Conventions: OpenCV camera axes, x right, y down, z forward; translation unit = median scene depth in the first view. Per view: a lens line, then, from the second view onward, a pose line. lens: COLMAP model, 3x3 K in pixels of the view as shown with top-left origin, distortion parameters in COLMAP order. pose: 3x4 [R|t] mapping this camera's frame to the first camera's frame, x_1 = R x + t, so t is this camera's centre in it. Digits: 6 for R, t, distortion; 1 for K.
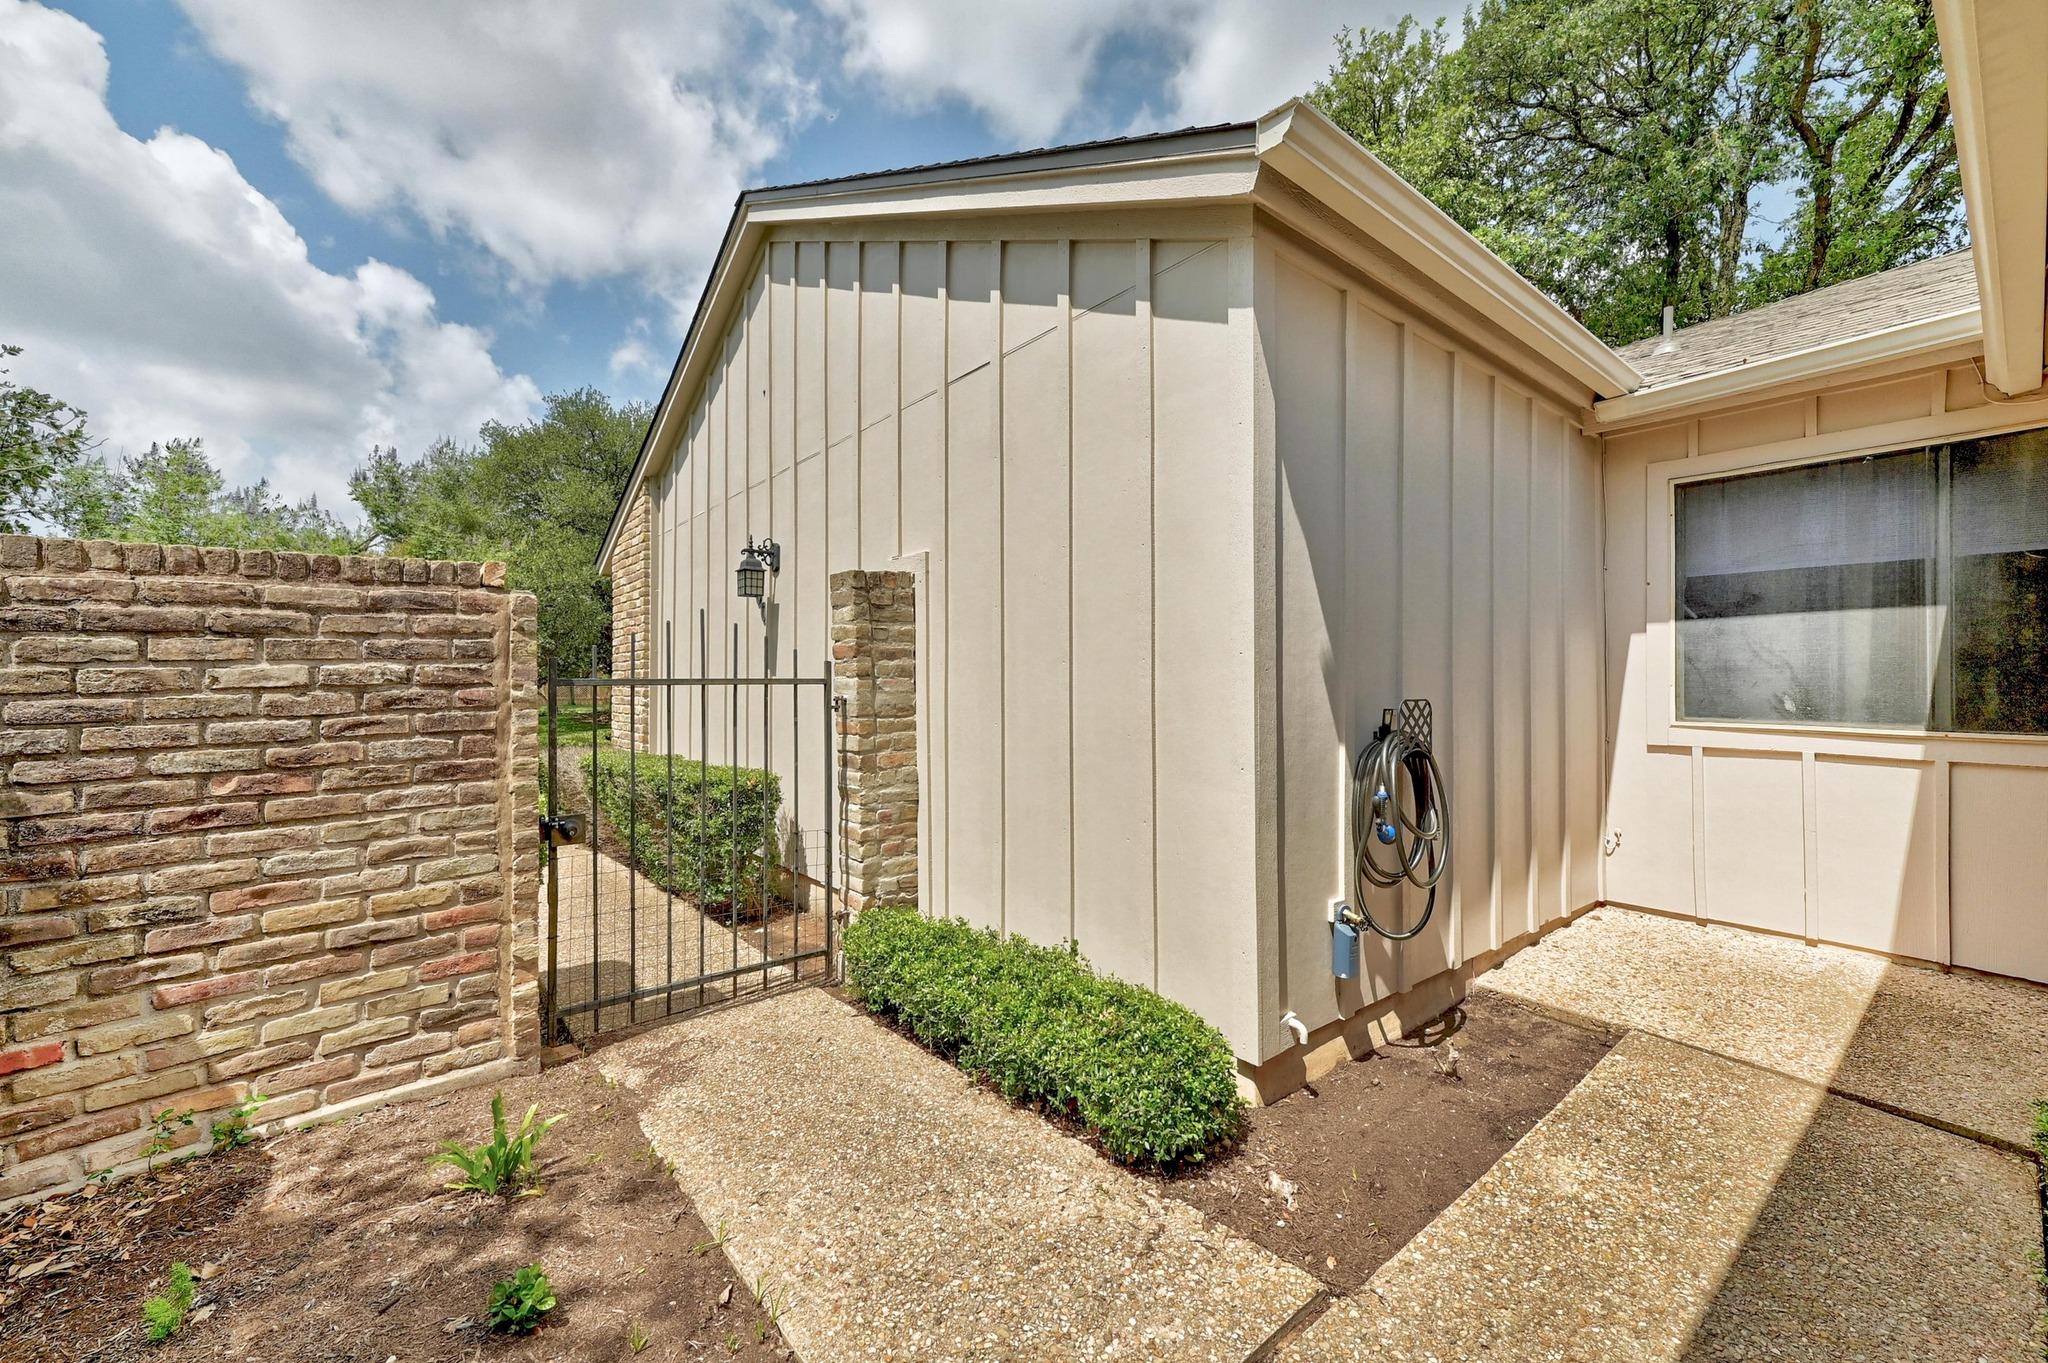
lens RADIAL K [[855.9, 0, 1035.1], [0, 855.9, 672.6], [0, 0, 1]] dist [0.017649, 0.000455]
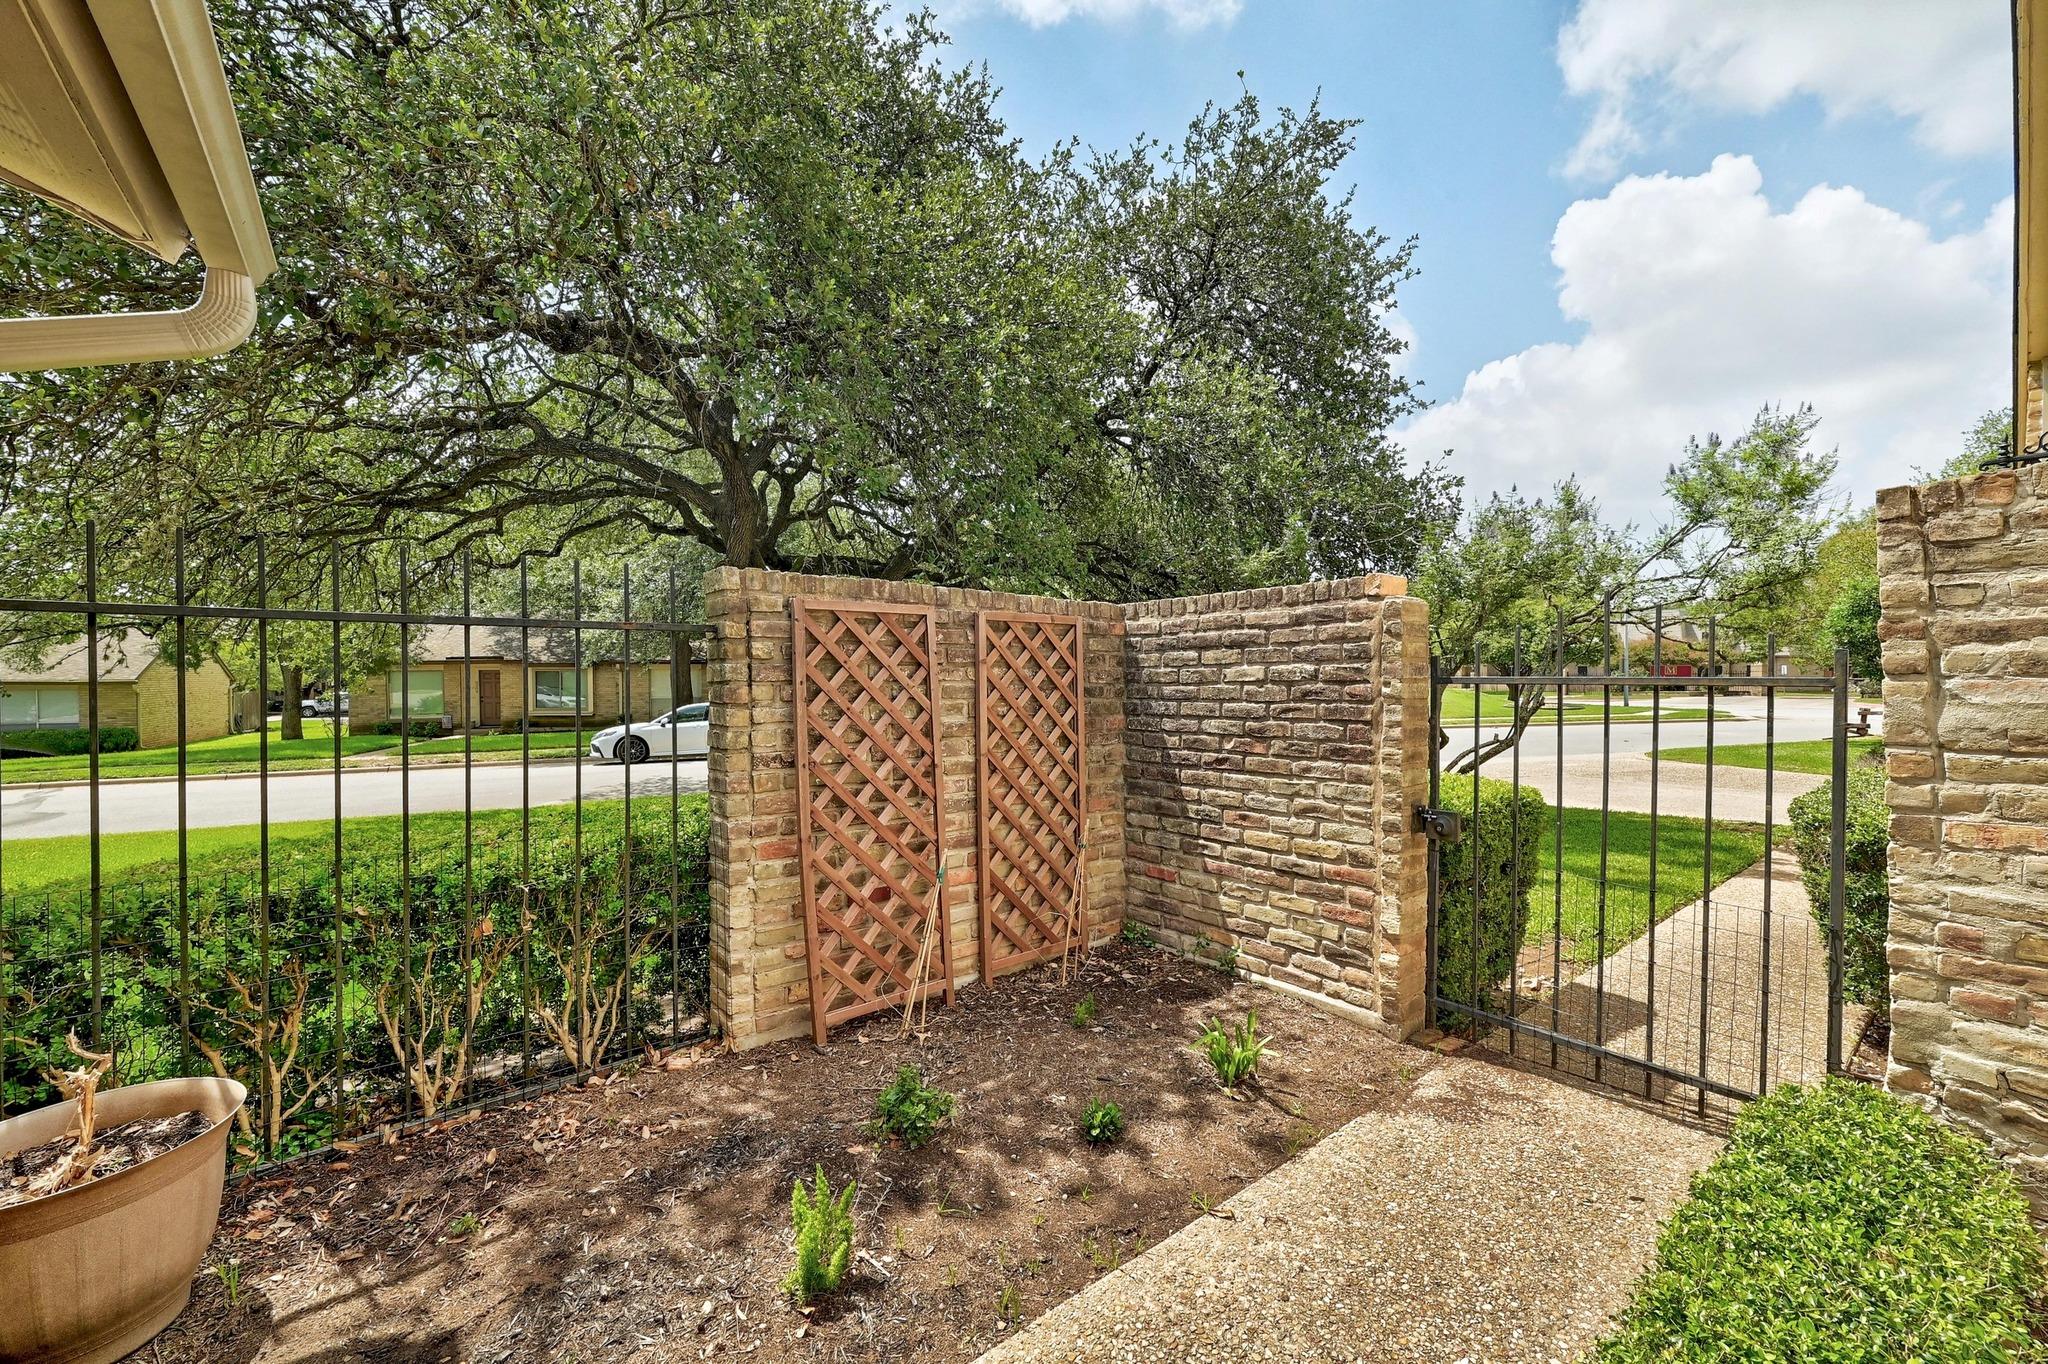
lens RADIAL K [[788.4, 0, 1034.7], [0, 788.4, 677.9], [0, 0, 1]] dist [-0.002372, -0.000342]
pose [[-0.028112, -0.000074, -0.999605, 0.457452], [-0.002992, 0.999996, 0.000010, 0.011090], [0.999600, 0.002991, -0.028112, 0.623794]]
